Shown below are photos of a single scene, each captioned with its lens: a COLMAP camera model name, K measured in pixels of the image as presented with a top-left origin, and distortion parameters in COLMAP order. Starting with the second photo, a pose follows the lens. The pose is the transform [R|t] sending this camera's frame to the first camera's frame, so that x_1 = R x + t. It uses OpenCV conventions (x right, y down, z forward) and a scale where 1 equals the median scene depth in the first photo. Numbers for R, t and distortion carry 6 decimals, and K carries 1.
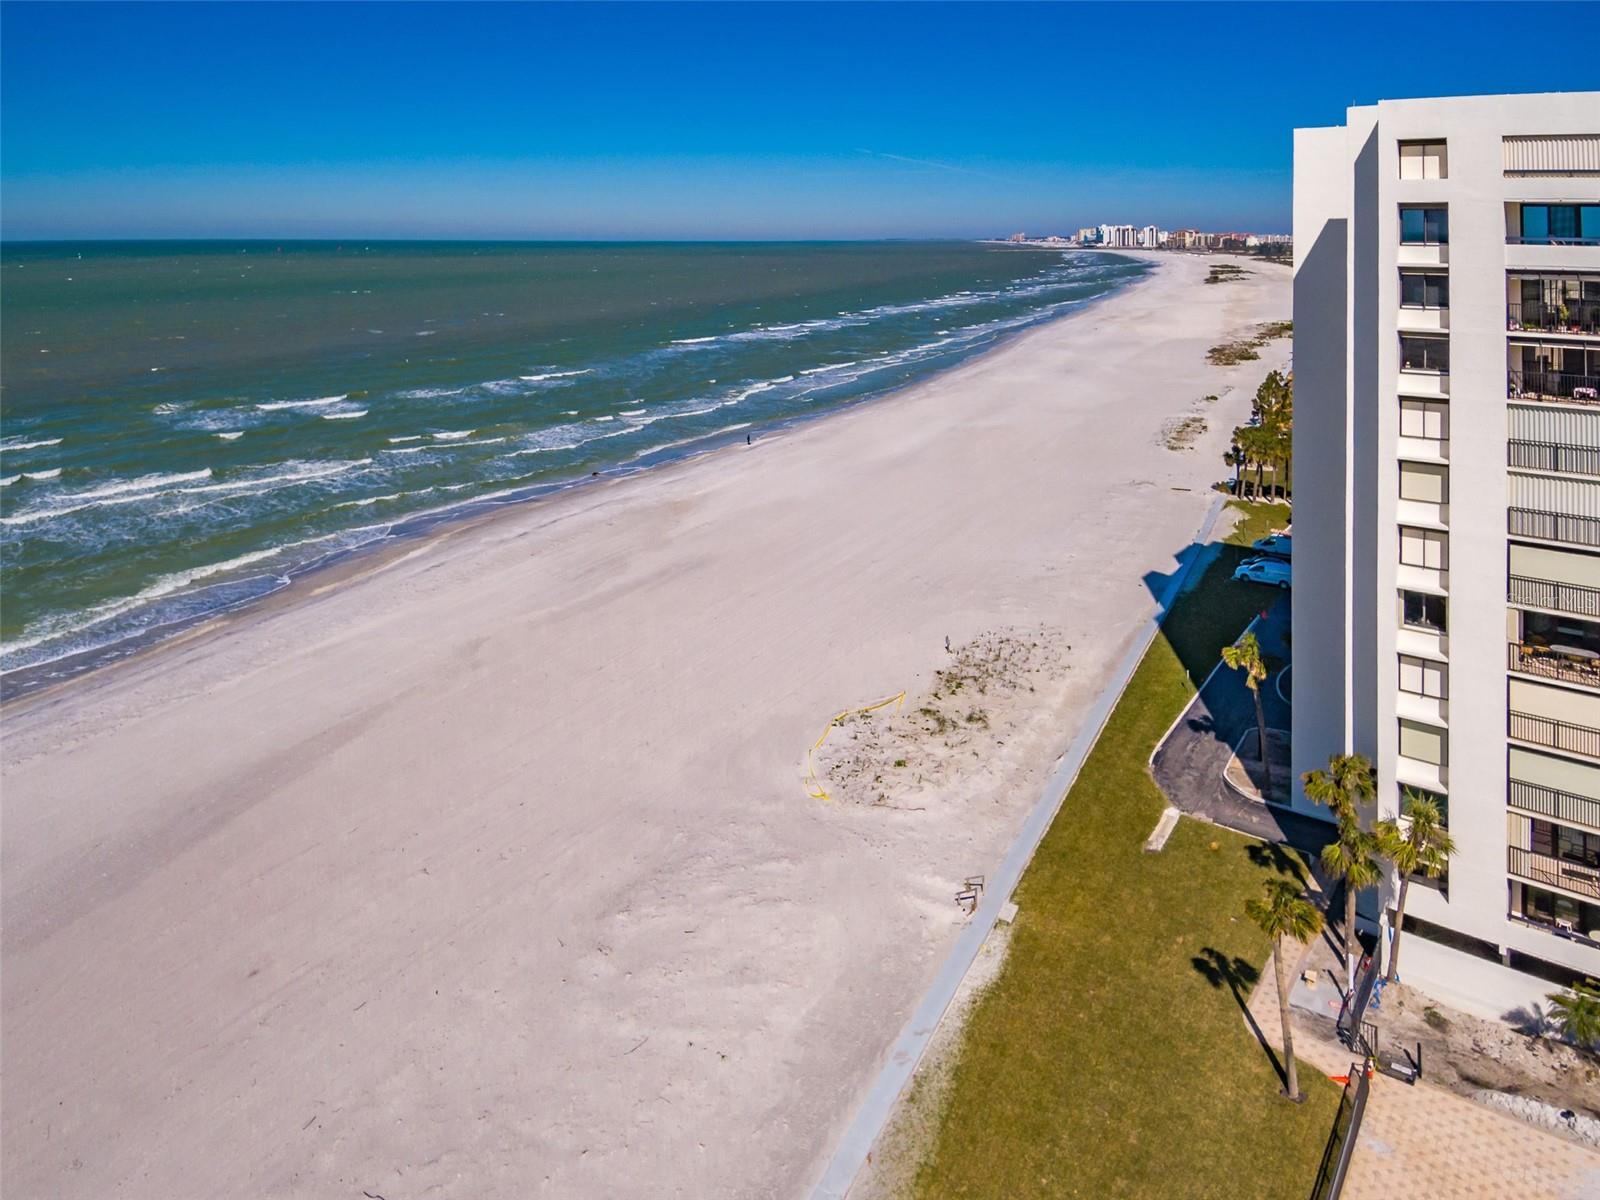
lens RADIAL K [[1122.0, 0, 800.0], [0, 1122.0, 233.6], [0, 0, 1]] dist [0.003011, 0.000778]
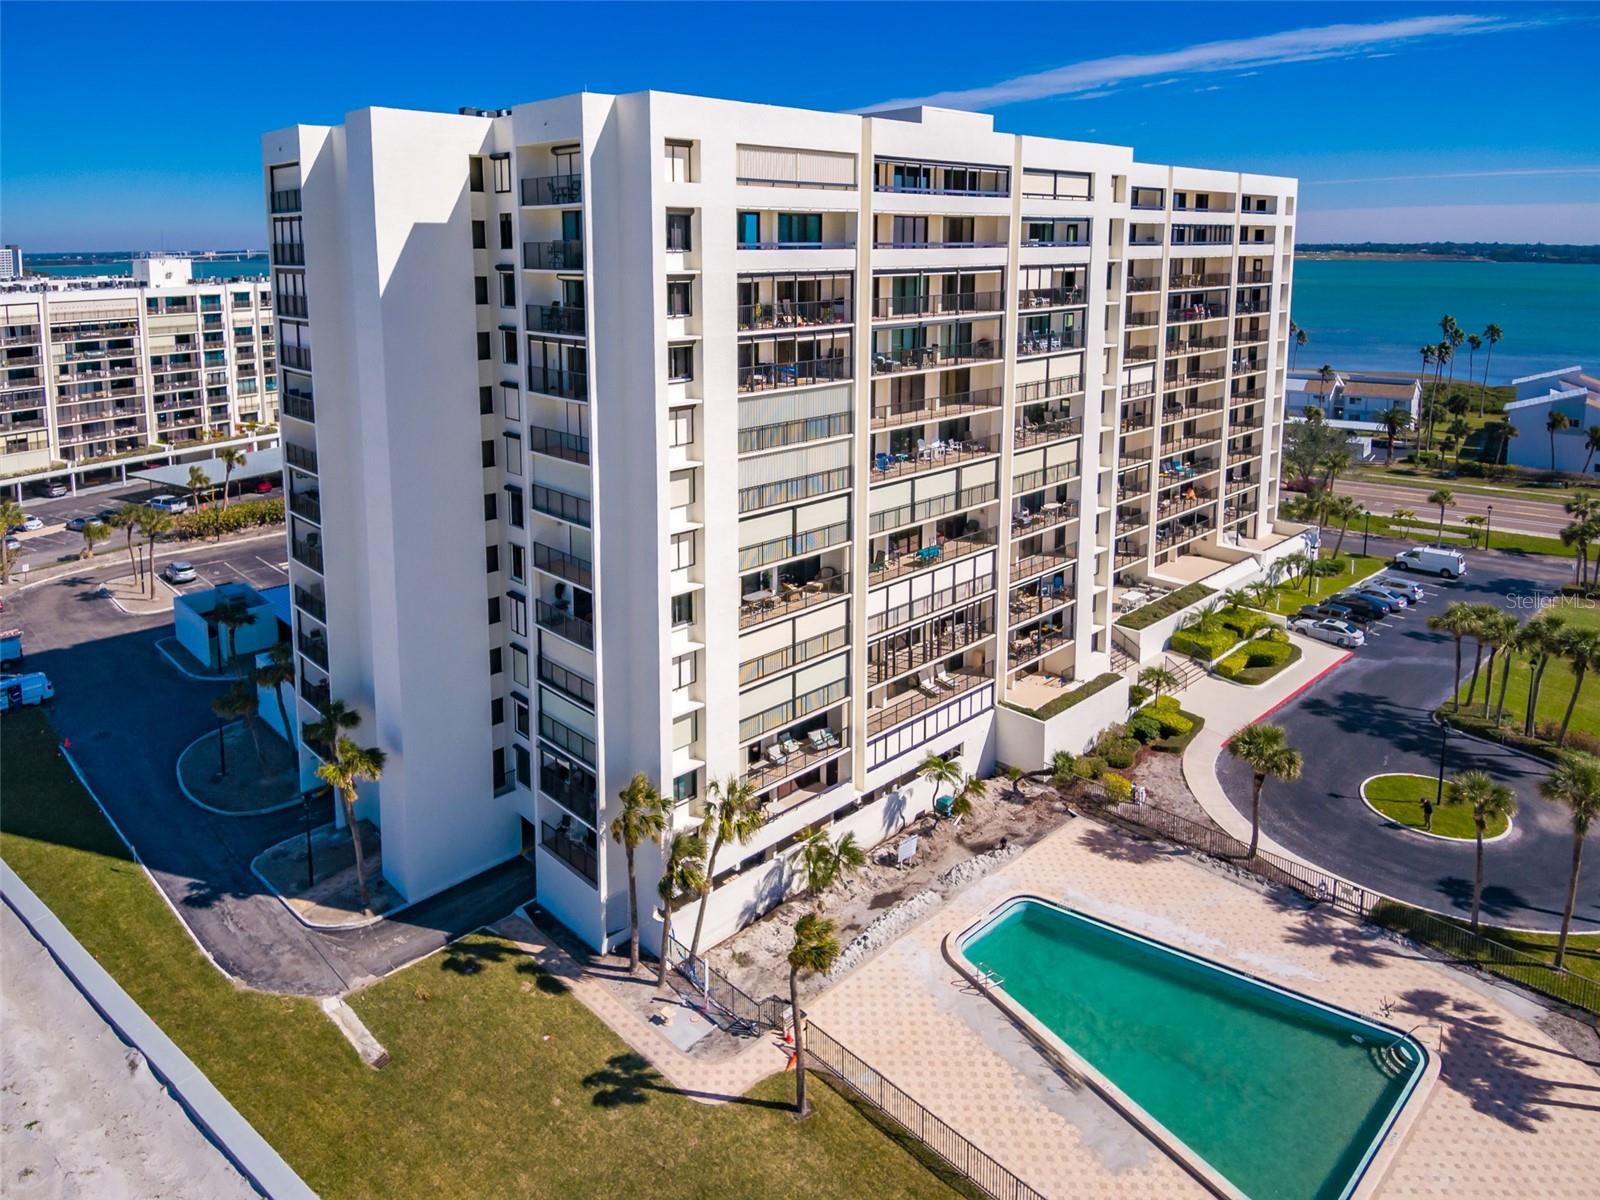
lens RADIAL K [[1026.6, 0, 796.6], [0, 1026.6, 392.7], [0, 0, 1]] dist [0.029115, -0.027712]
pose [[0.161034, -0.134174, 0.977786, -0.322387], [0.002519, 0.990769, 0.135541, 0.011350], [-0.986946, -0.019364, 0.159885, 0.752879]]
